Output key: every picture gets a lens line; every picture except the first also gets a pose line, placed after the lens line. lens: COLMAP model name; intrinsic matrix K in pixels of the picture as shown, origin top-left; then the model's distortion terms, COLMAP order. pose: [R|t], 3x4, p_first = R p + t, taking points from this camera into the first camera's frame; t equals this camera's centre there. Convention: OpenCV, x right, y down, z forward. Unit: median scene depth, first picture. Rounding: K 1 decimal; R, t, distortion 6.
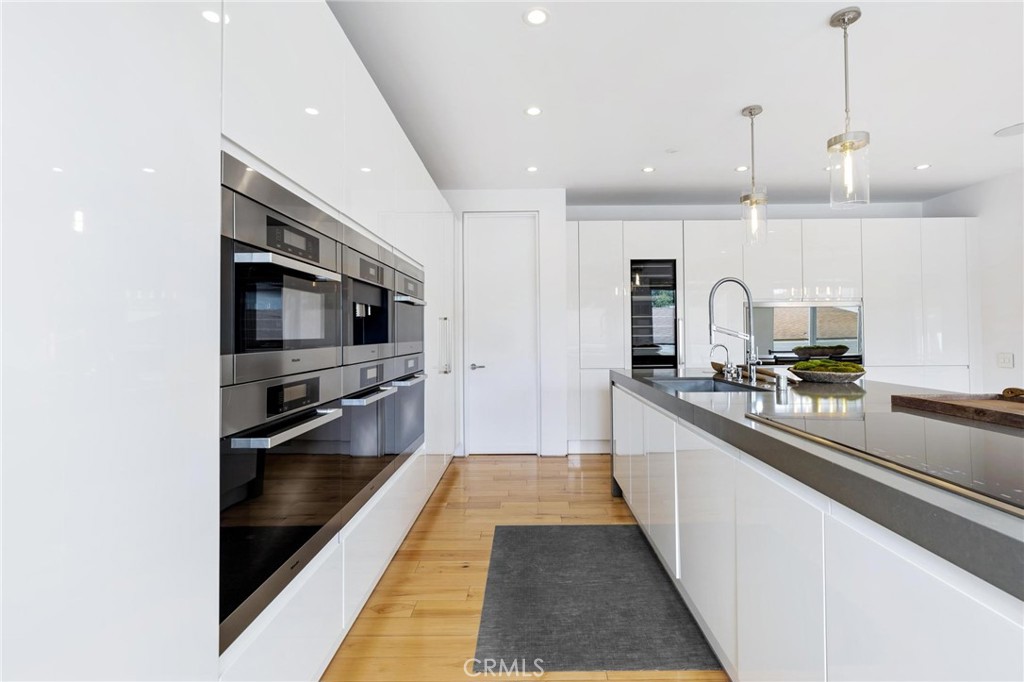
lens RADIAL K [[481.2, 0, 523.1], [0, 481.2, 323.5], [0, 0, 1]] dist [0.010113, -0.002485]
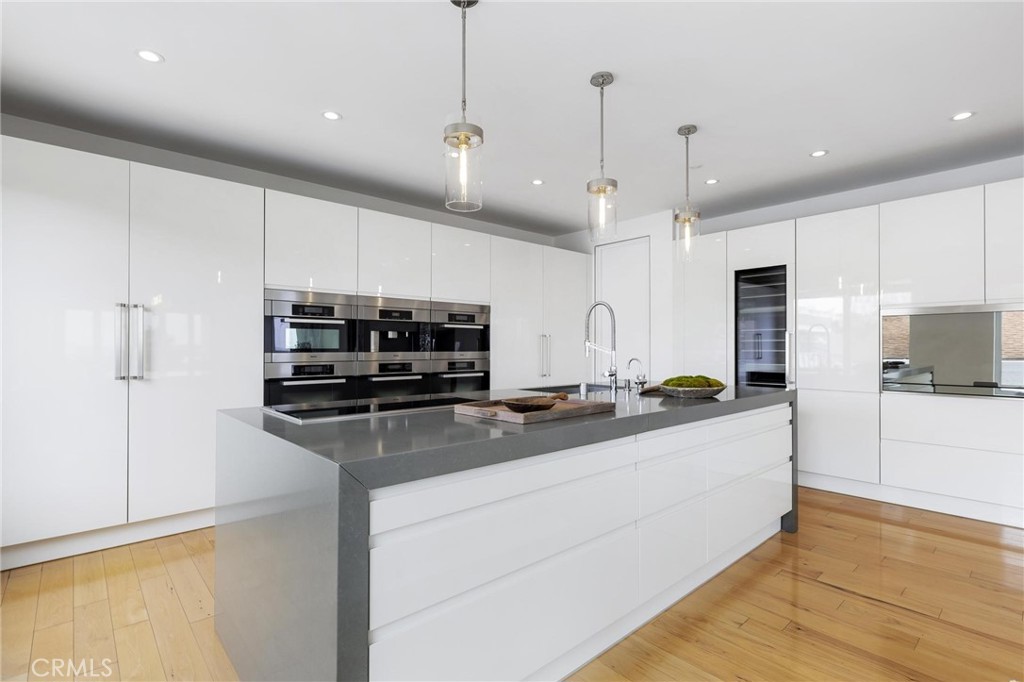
lens RADIAL K [[516.3, 0, 509.9], [0, 516.3, 344.2], [0, 0, 1]] dist [0.004224, 0.000993]
pose [[0.645734, 0.002402, -0.763559, 1.070462], [0.010174, 0.999879, 0.011749, -0.006473], [0.763495, -0.015355, 0.645632, 0.005032]]
